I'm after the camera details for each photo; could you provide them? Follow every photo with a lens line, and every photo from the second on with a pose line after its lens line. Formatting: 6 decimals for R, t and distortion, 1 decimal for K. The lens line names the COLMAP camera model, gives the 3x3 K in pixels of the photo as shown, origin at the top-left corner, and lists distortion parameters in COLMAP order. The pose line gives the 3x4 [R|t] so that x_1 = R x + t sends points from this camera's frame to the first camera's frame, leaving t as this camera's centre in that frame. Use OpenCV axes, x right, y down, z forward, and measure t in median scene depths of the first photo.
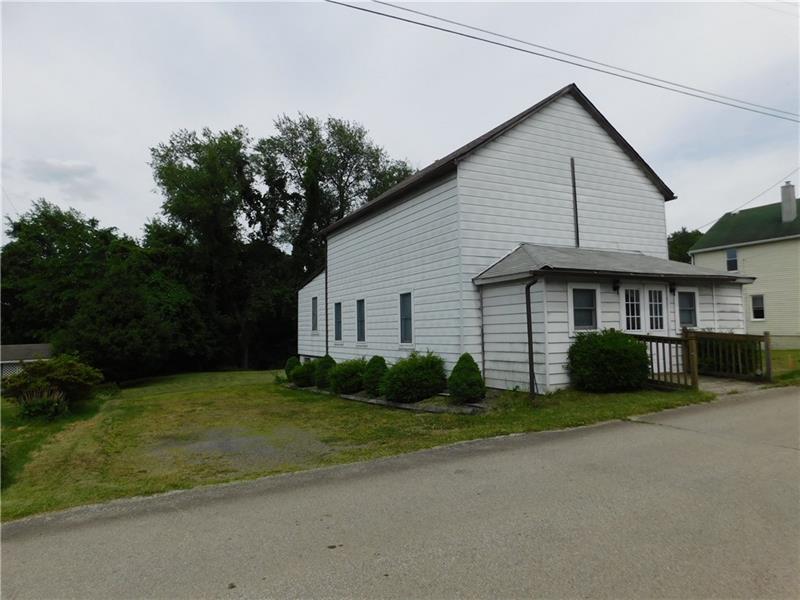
lens RADIAL K [[543.1, 0, 406.1], [0, 543.1, 300.7], [0, 0, 1]] dist [-0.061406, 0.034120]
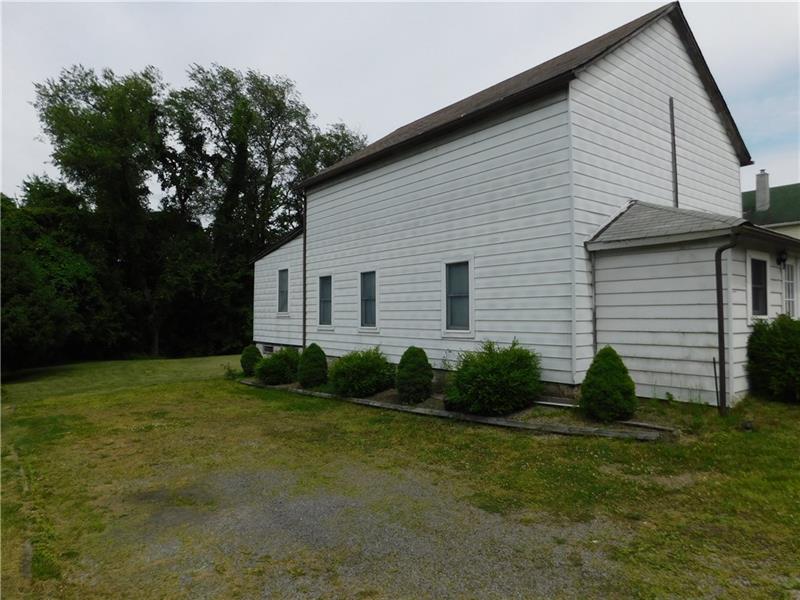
lens RADIAL K [[543.1, 0, 404.5], [0, 543.1, 307.1], [0, 0, 1]] dist [-0.061406, 0.034120]
pose [[0.982466, 0.019606, 0.185408, -0.209723], [-0.026623, 0.999017, 0.035435, 0.022733], [-0.184531, -0.039749, 0.982023, 0.292729]]
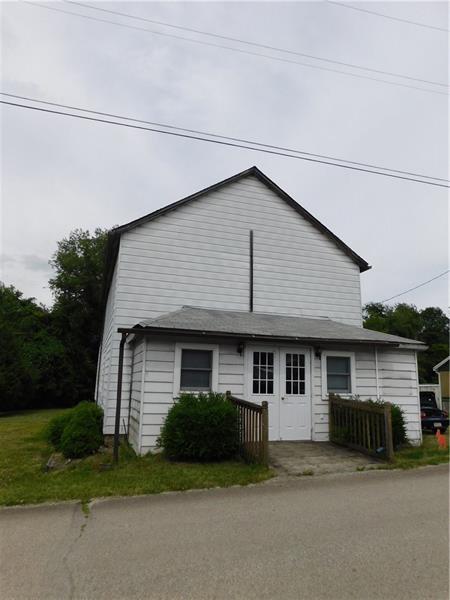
lens RADIAL K [[407.3, 0, 225.5], [0, 407.3, 301.5], [0, 0, 1]] dist [-0.061406, 0.034120]
pose [[0.986946, 0.012767, -0.160542, 0.387405], [-0.035237, 0.989819, -0.137905, -0.006162], [0.157147, 0.141761, 0.977348, 0.199568]]
